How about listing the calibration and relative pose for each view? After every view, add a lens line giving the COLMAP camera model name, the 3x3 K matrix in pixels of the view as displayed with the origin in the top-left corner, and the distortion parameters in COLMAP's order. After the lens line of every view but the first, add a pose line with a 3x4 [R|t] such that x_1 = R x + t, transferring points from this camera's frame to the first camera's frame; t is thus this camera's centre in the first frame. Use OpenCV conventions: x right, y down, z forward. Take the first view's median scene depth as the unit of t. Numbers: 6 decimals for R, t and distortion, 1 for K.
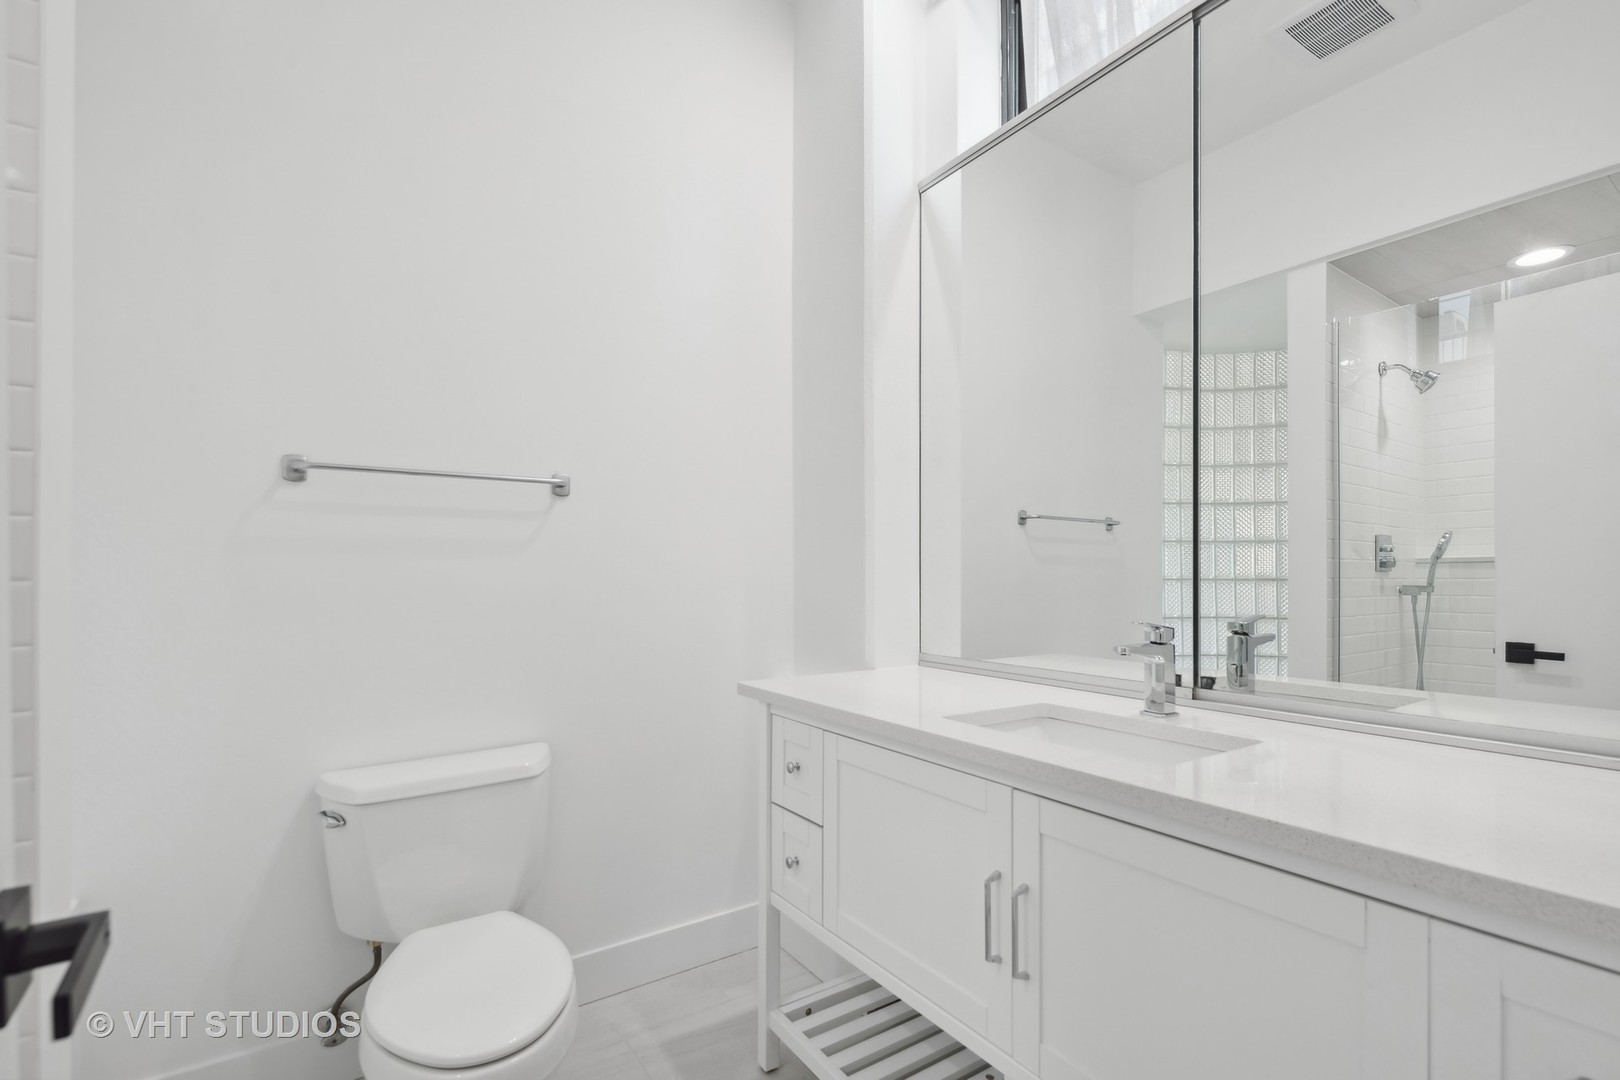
lens RADIAL K [[730.6, 0, 808.8], [0, 730.6, 541.7], [0, 0, 1]] dist [0.005930, -0.001256]
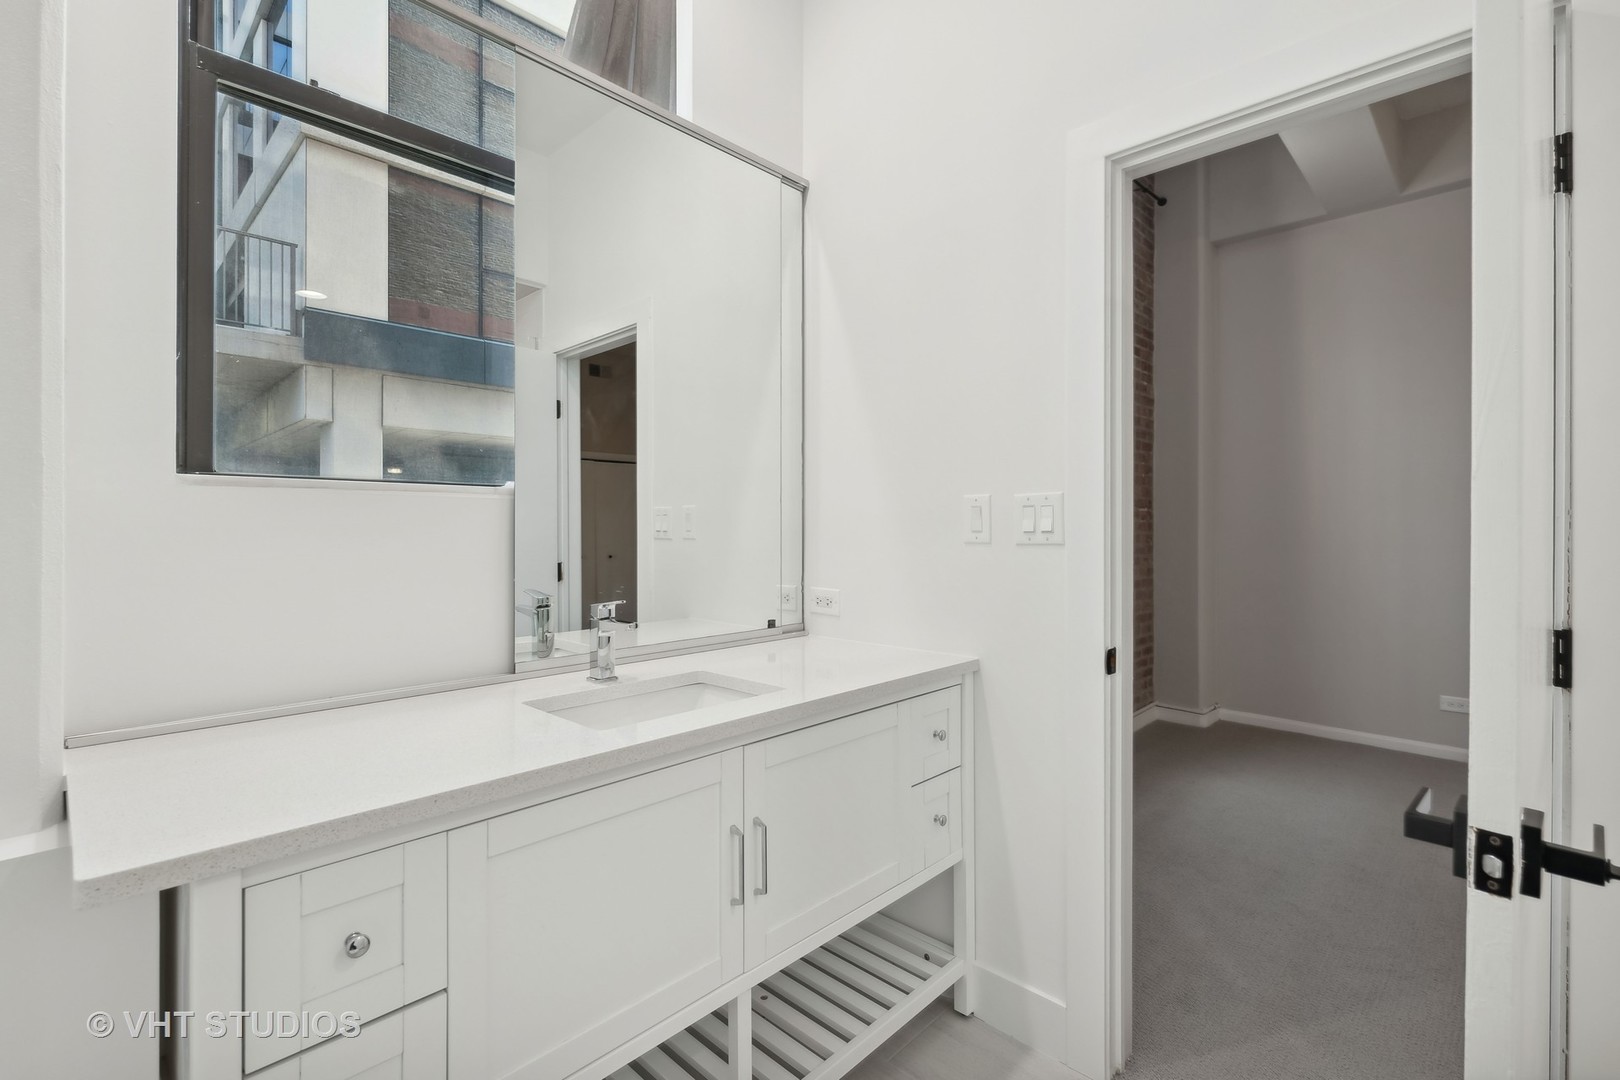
lens RADIAL K [[730.6, 0, 808.7], [0, 730.6, 535.9], [0, 0, 1]] dist [0.005930, -0.001256]
pose [[-0.133915, -0.004942, 0.990980, -0.820565], [-0.004991, 0.999978, 0.004312, 0.004817], [-0.990980, -0.004369, -0.133937, 1.014619]]
